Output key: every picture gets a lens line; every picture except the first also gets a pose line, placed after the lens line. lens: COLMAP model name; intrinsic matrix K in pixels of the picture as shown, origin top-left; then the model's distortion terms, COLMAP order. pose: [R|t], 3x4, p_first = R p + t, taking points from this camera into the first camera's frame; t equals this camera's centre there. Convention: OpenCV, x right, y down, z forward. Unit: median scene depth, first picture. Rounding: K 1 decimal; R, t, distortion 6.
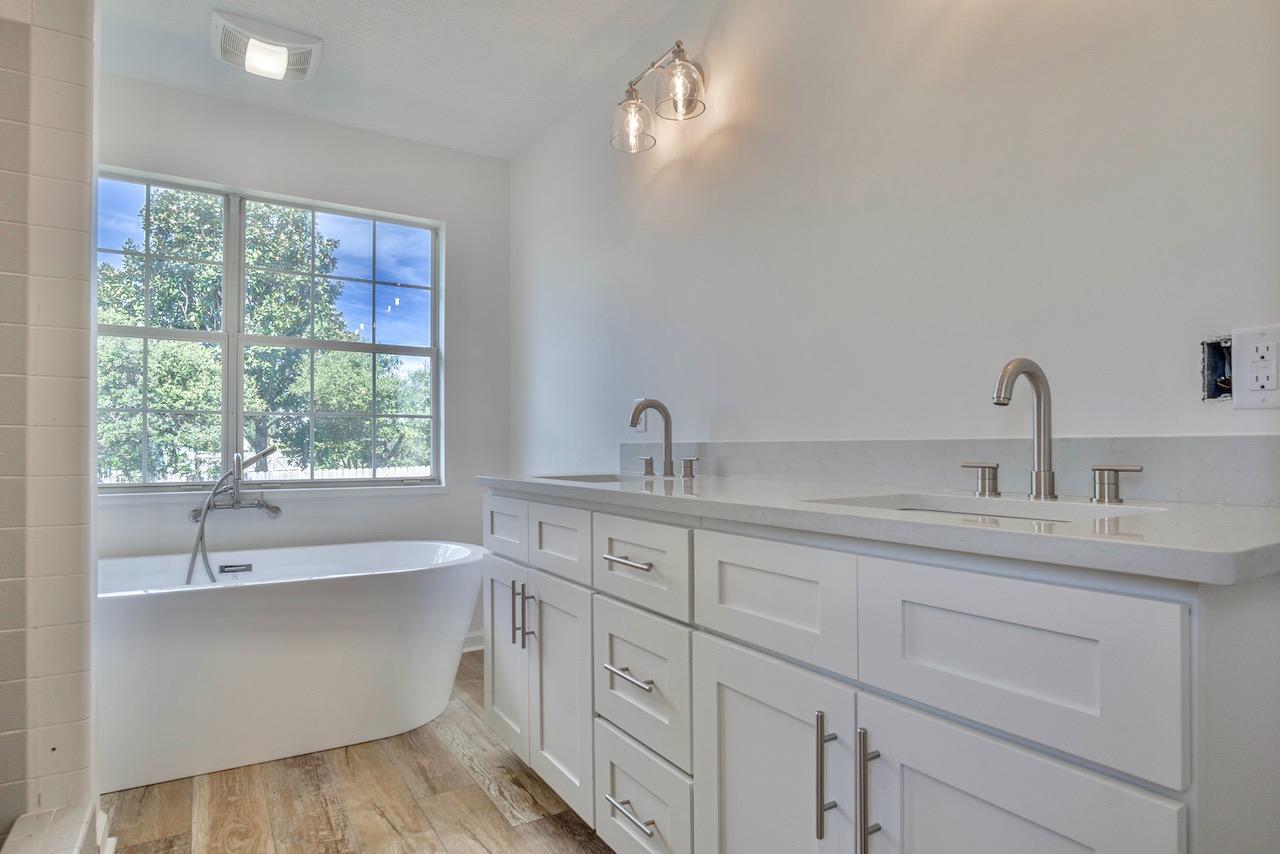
lens RADIAL K [[701.3, 0, 640.3], [0, 701.3, 443.7], [0, 0, 1]] dist [-0.032784, 0.010142]
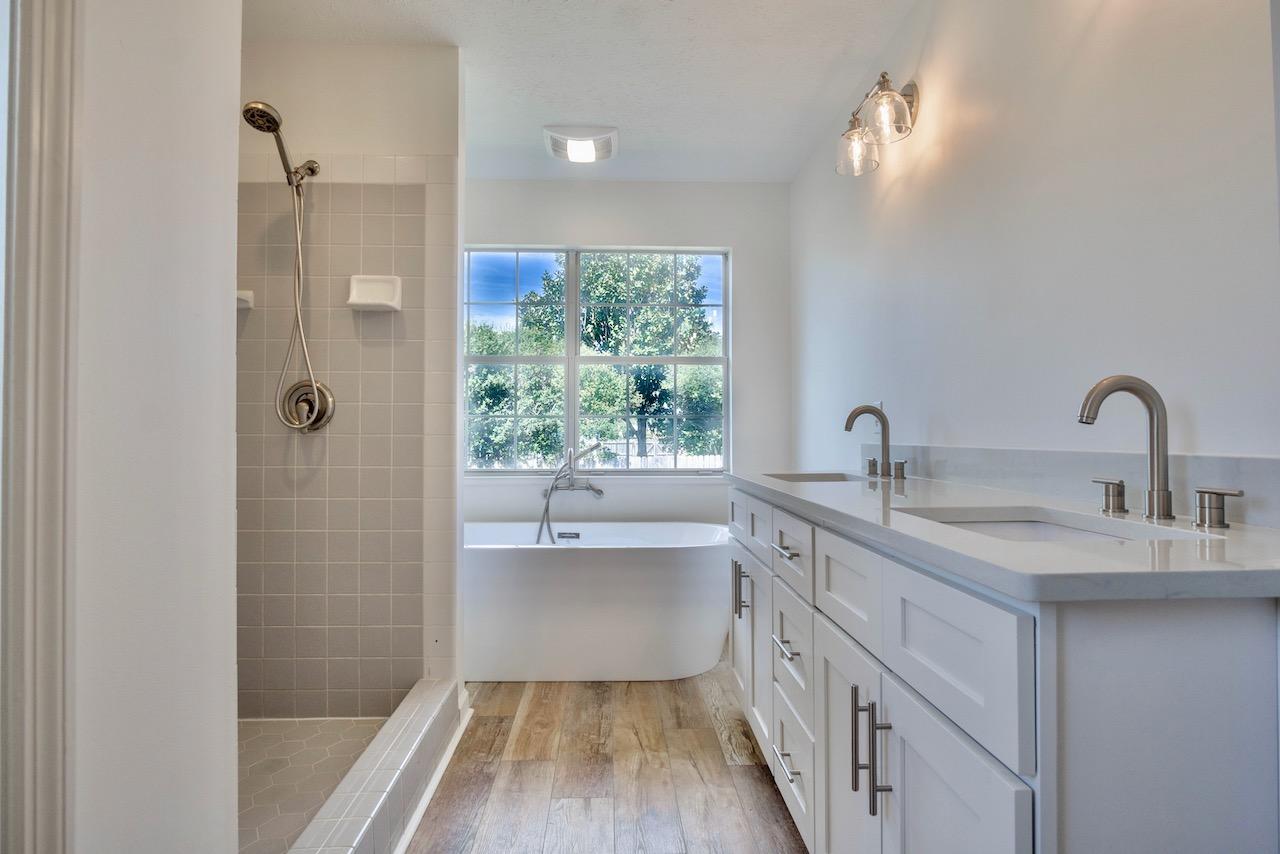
lens RADIAL K [[685.5, 0, 628.5], [0, 685.5, 425.0], [0, 0, 1]] dist [-0.023472, 0.001974]
pose [[0.865503, -0.005868, -0.500869, 0.163190], [0.000904, 0.999948, -0.010154, -0.016669], [0.500902, 0.008335, 0.865464, -0.070612]]
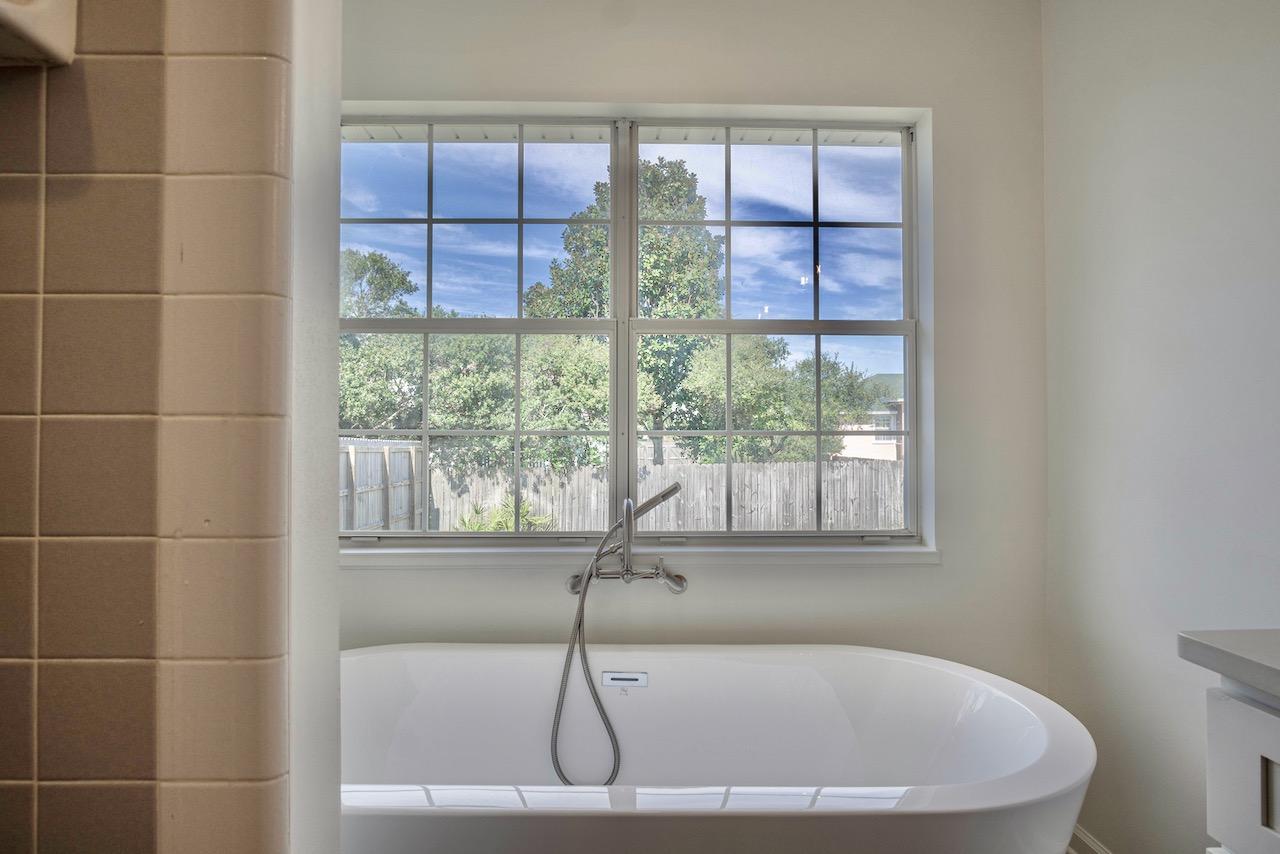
lens RADIAL K [[721.7, 0, 627.8], [0, 721.7, 427.1], [0, 0, 1]] dist [-0.034487, 0.001137]
pose [[0.857185, -0.006672, -0.514966, -0.225593], [0.001635, 0.999946, -0.010234, -0.045405], [0.515006, 0.007930, 0.857150, 0.409290]]
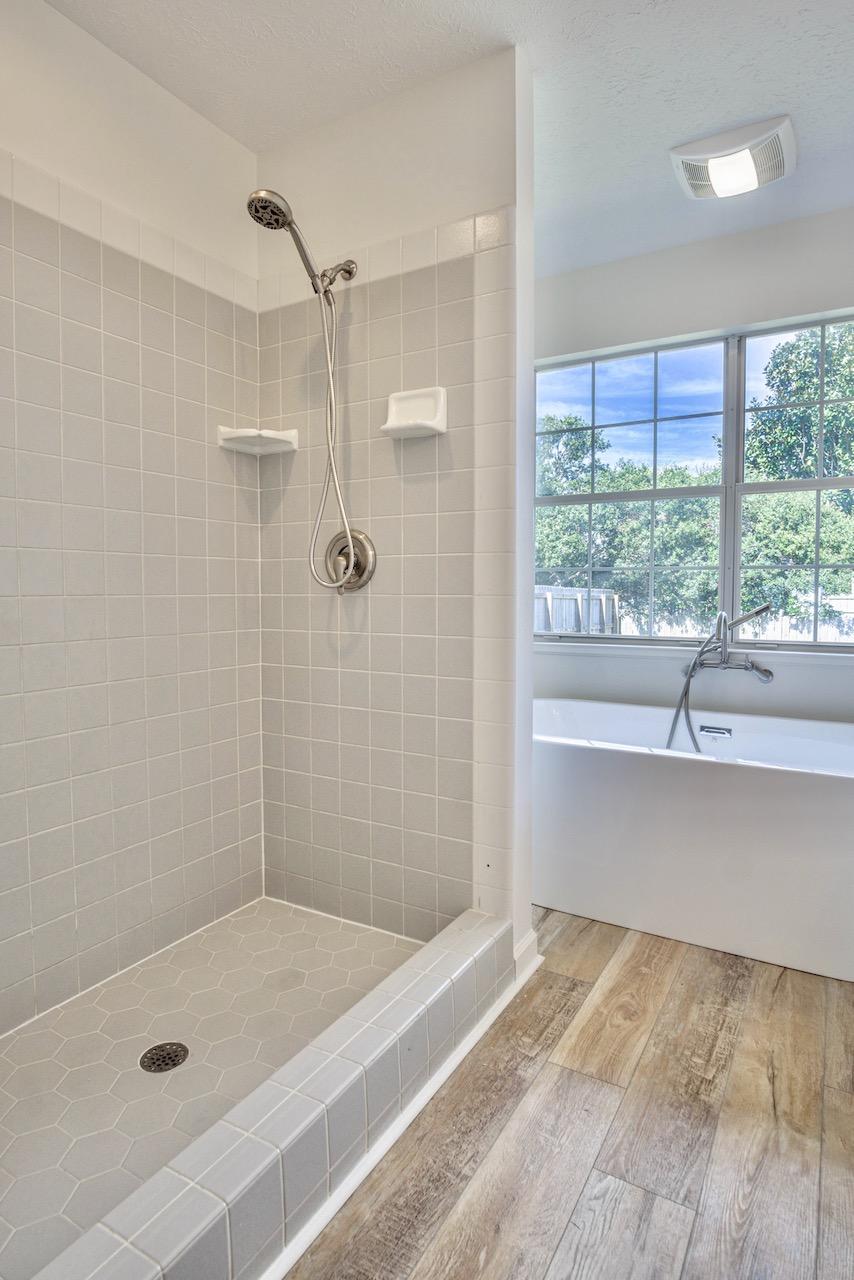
lens RADIAL K [[701.3, 0, 412.7], [0, 701.3, 623.1], [0, 0, 1]] dist [-0.032784, 0.010142]
pose [[0.451608, 0.044897, -0.891086, 0.080520], [0.004360, 0.998610, 0.052524, -0.021899], [0.892206, -0.027605, 0.450784, 0.183749]]
